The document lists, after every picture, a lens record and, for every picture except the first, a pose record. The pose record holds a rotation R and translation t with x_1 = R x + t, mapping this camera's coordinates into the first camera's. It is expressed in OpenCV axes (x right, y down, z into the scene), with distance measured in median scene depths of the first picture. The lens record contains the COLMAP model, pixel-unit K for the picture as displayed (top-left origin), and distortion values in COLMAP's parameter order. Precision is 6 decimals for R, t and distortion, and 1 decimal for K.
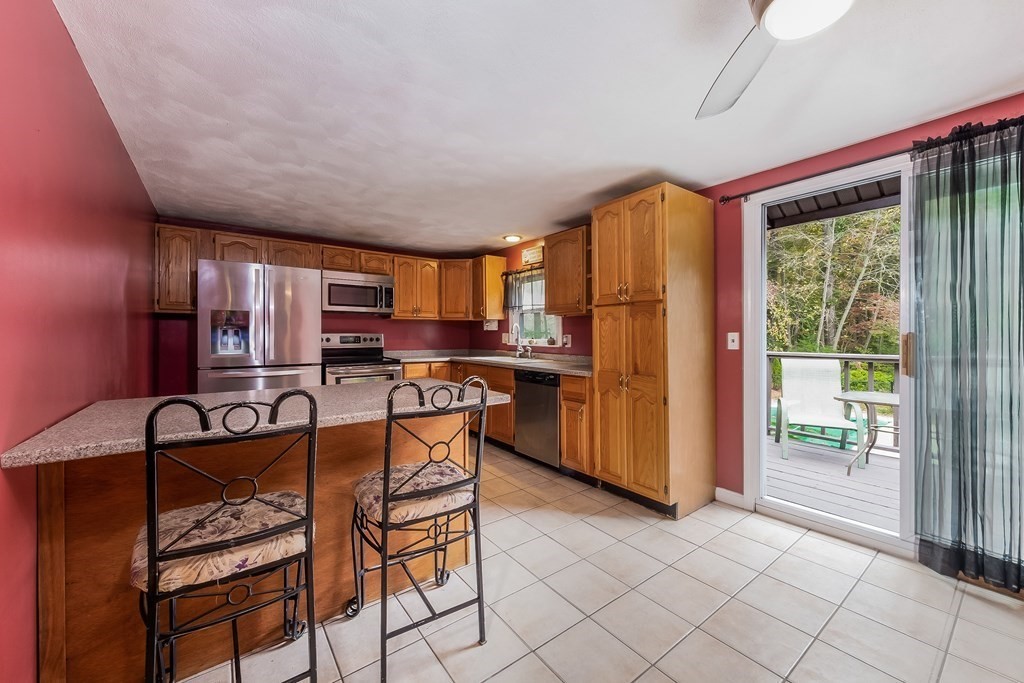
lens RADIAL K [[390.7, 0, 516.3], [0, 390.7, 338.1], [0, 0, 1]] dist [0.001842, 0.000023]
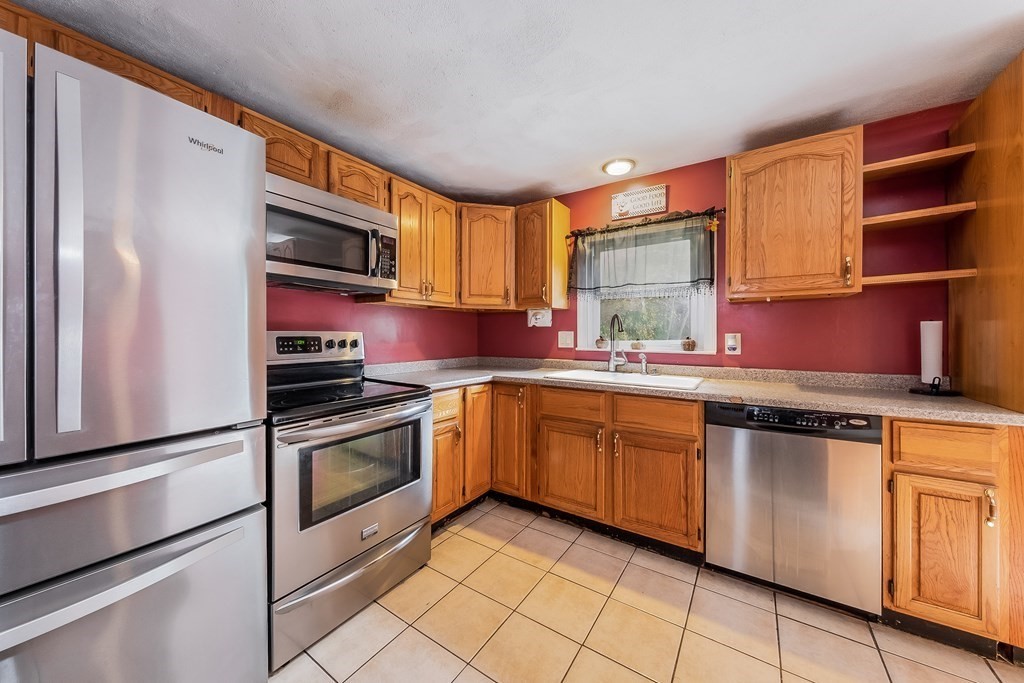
lens RADIAL K [[353.9, 0, 506.5], [0, 353.9, 337.6], [0, 0, 1]] dist [-0.000111, -0.000018]
pose [[0.951177, -0.005098, 0.308603, -0.312792], [0.002934, 0.999968, 0.007474, -0.006868], [-0.308631, -0.006204, 0.951162, 0.520965]]
